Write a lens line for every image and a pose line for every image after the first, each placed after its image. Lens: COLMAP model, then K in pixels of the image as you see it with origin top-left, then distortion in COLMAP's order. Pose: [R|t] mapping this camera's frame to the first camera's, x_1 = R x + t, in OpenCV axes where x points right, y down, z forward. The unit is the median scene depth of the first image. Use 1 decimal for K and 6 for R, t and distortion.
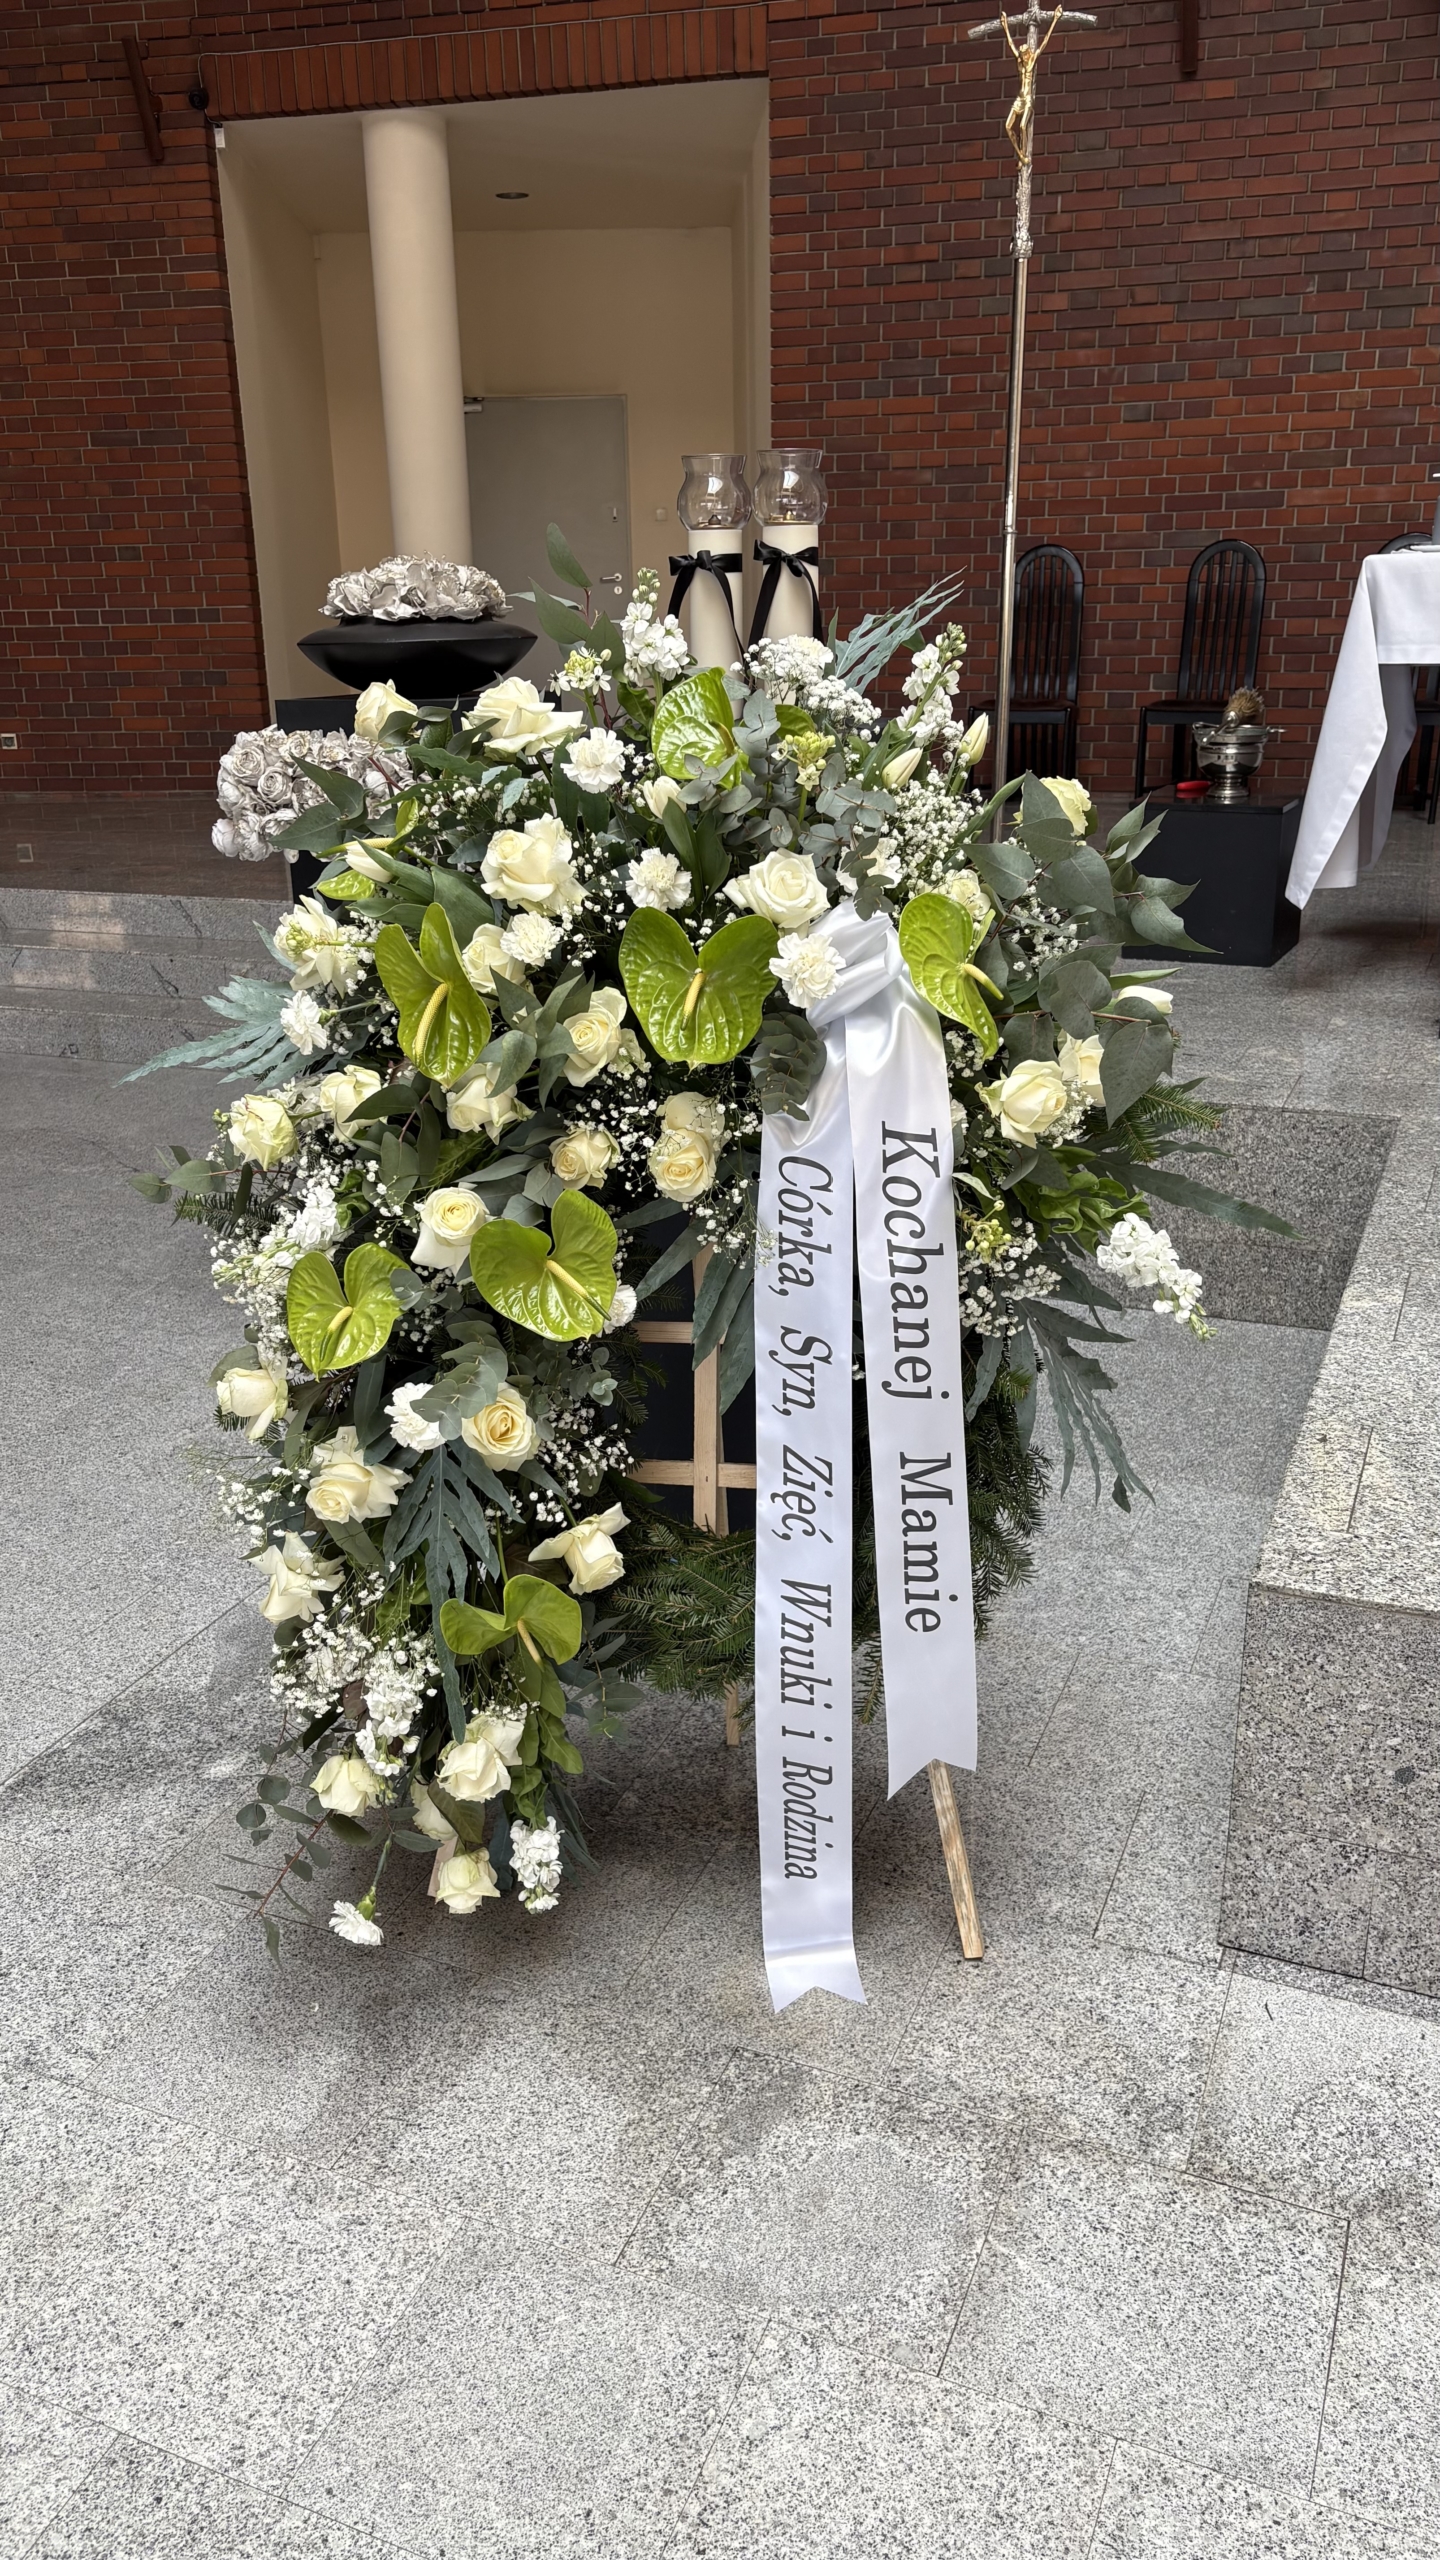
lens RADIAL K [[2011.1, 0, 715.8], [0, 2011.1, 1321.1], [0, 0, 1]] dist [0.003154, 0.060750]
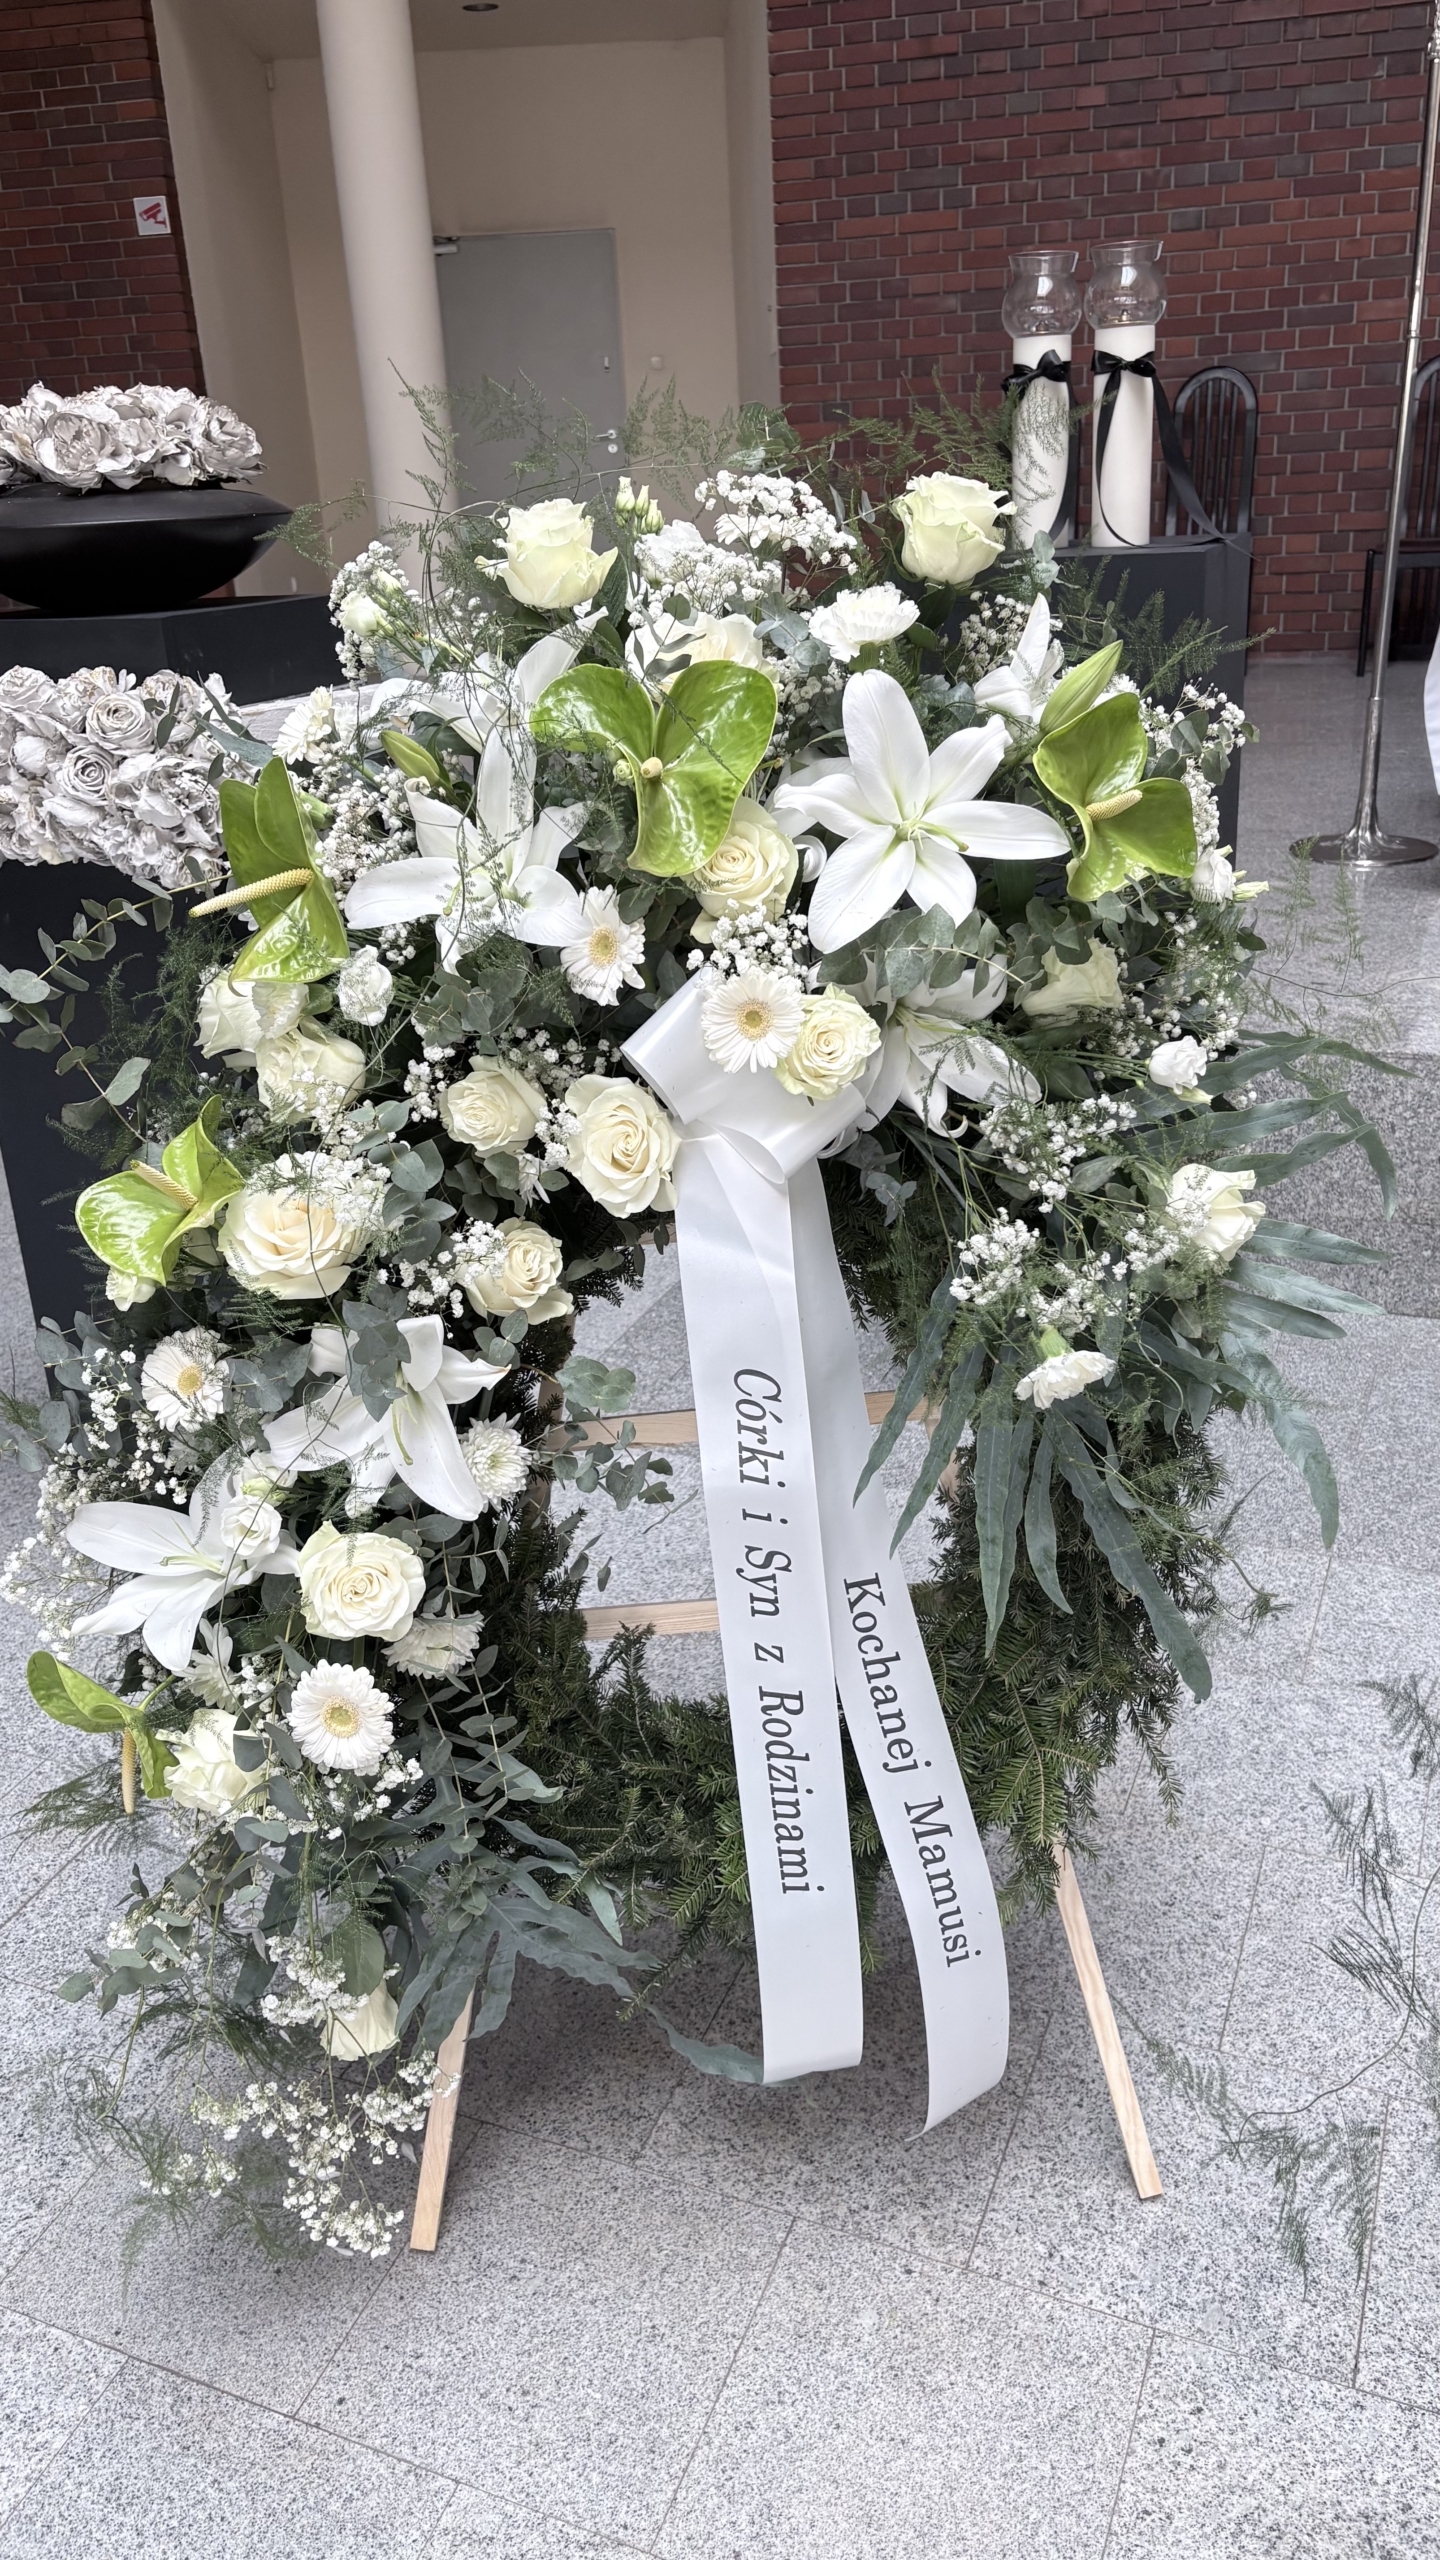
lens RADIAL K [[1886.0, 0, 720.0], [0, 1886.0, 1280.0], [0, 0, 1]] dist [0.011318, -0.008238]
pose [[0.999480, -0.030801, -0.009543, -0.006382], [0.031326, 0.997658, 0.060809, -0.076319], [0.007647, -0.061077, 0.998104, 0.257406]]
